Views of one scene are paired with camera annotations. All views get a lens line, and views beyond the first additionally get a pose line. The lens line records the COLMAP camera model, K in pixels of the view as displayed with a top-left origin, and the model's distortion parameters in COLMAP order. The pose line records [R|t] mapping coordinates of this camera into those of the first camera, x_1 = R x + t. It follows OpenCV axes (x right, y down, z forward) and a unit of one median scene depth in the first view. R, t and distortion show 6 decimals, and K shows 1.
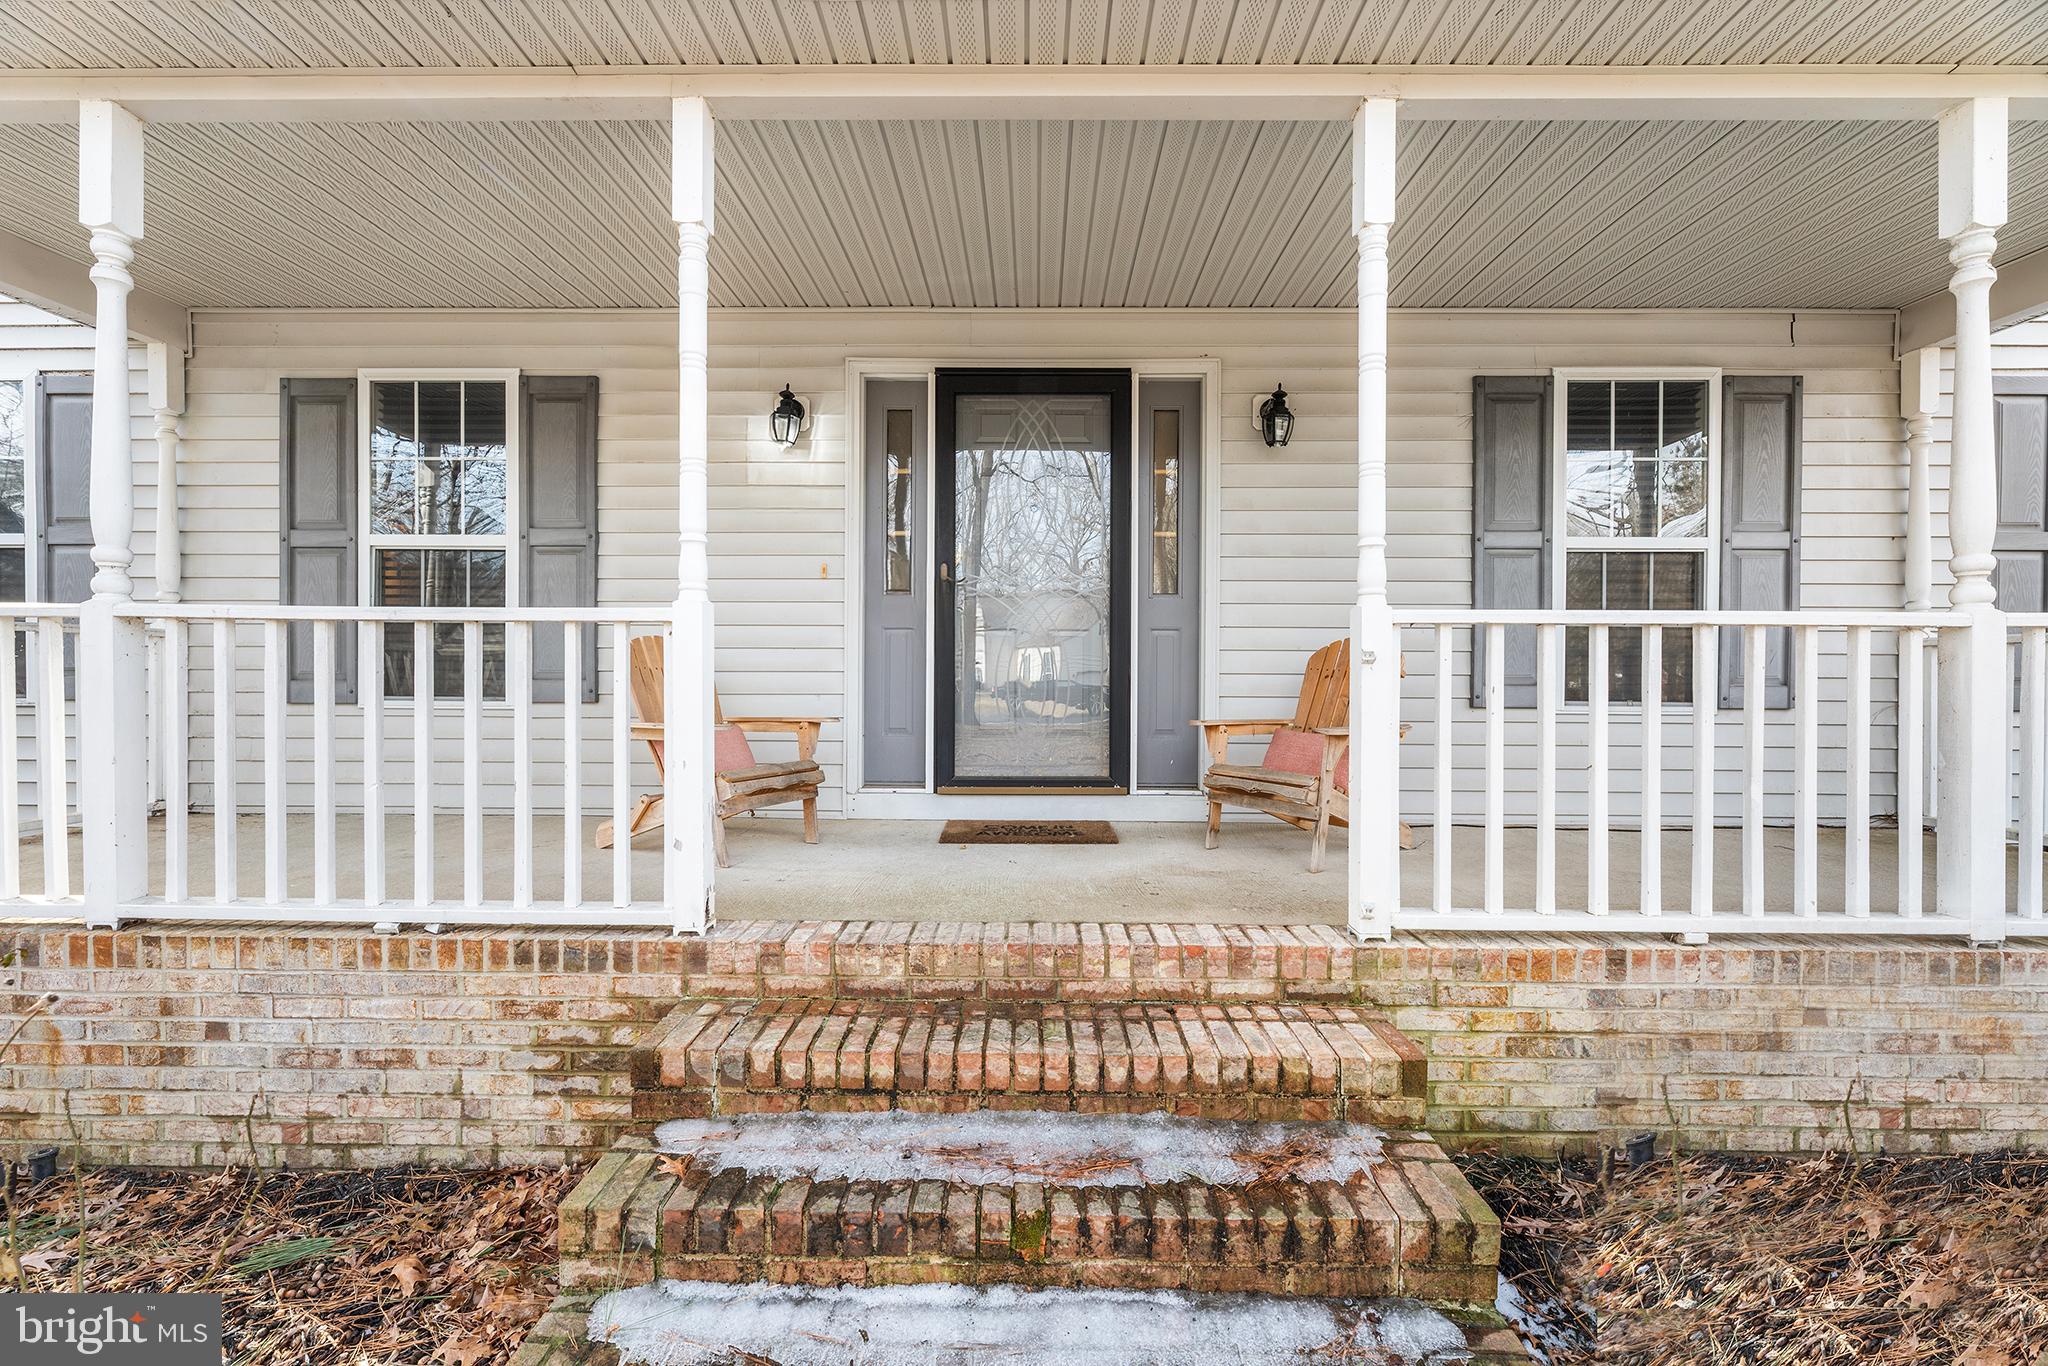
lens RADIAL K [[833.6, 0, 1025.0], [0, 833.6, 678.0], [0, 0, 1]] dist [0.003618, -0.000961]
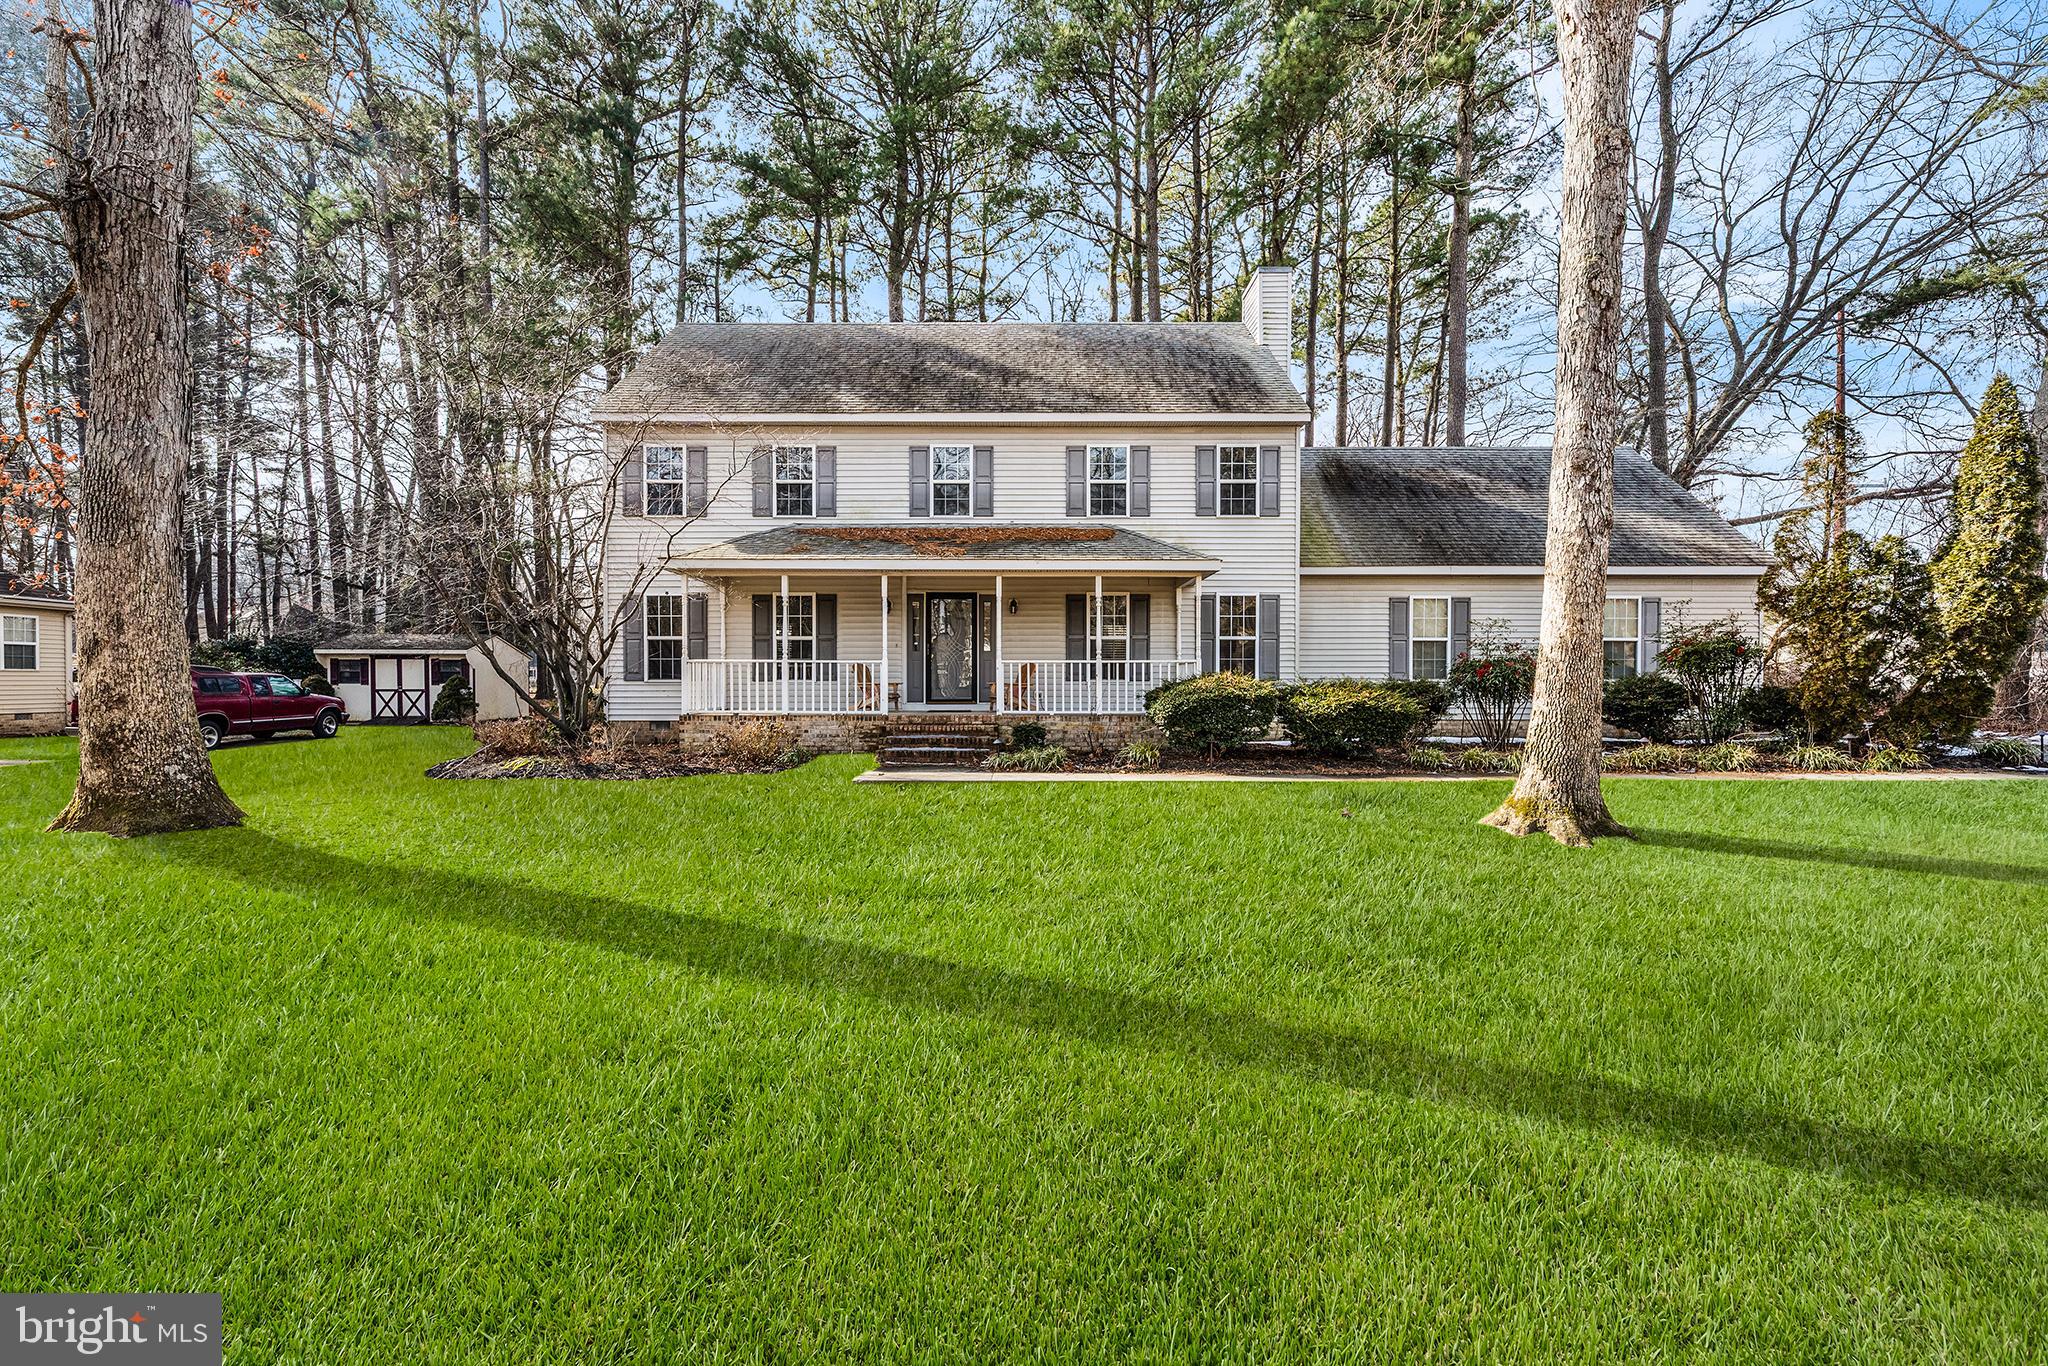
lens RADIAL K [[833.6, 0, 1024.1], [0, 833.6, 686.2], [0, 0, 1]] dist [0.003618, -0.000961]
pose [[0.999991, -0.003306, 0.002733, 0.565809], [0.003304, 0.999994, 0.000712, 0.094396], [-0.002736, -0.000703, 0.999996, -4.861167]]
